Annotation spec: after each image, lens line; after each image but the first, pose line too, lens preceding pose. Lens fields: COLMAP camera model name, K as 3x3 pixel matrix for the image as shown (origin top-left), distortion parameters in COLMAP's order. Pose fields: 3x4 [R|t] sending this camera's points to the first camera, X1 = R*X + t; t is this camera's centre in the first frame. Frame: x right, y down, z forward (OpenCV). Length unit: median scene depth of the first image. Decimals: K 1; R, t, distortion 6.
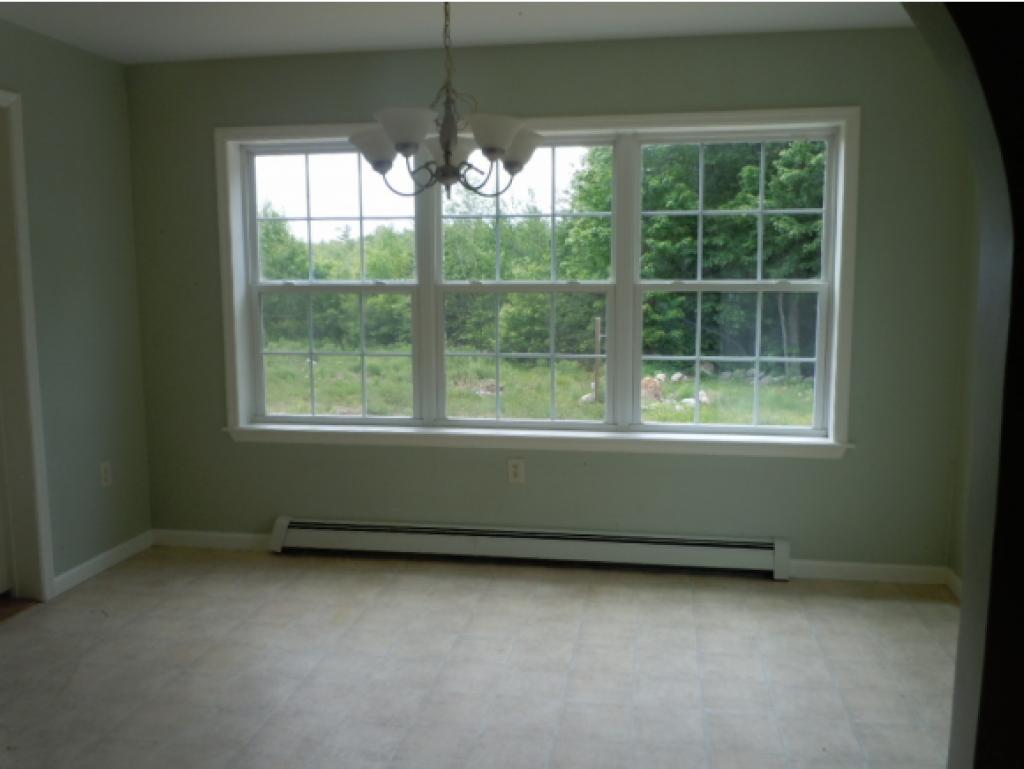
lens RADIAL K [[875.7, 0, 512.0], [0, 875.7, 384.5], [0, 0, 1]] dist [0.090560, -0.001109]
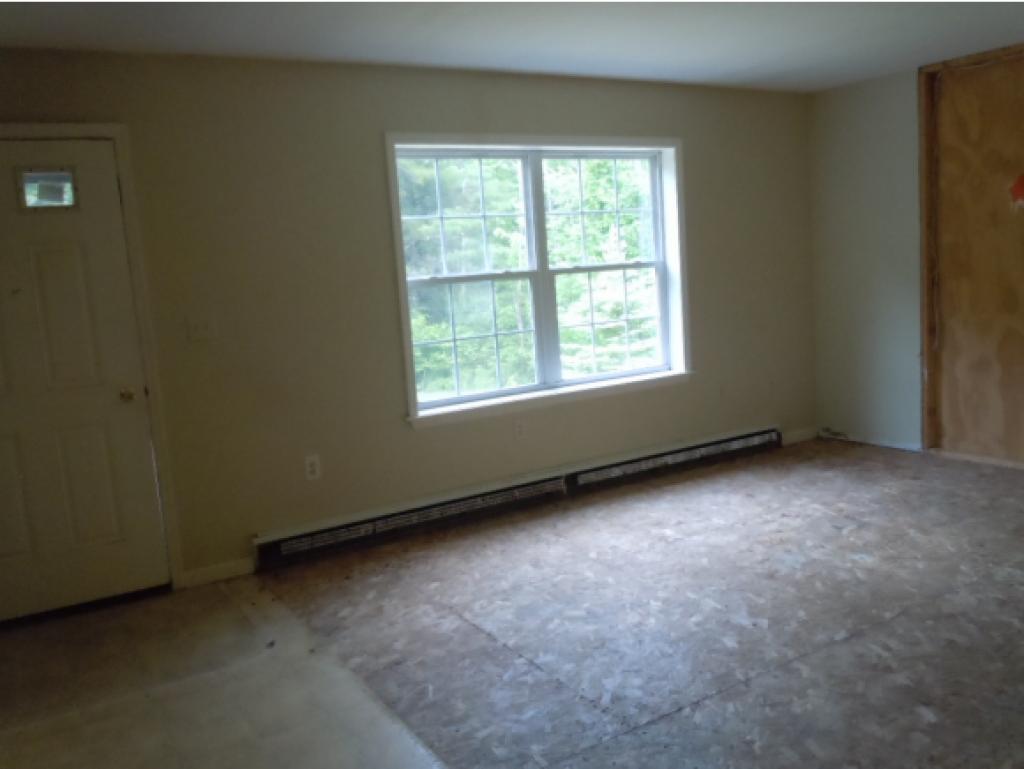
lens RADIAL K [[854.7, 0, 512.0], [0, 854.7, 384.5], [0, 0, 1]] dist [0.002276, -0.012187]
pose [[0.748071, -0.136272, 0.649476, -0.874439], [0.143654, 0.988737, 0.041994, -0.013996], [-0.647884, 0.061885, 0.759221, 0.149536]]
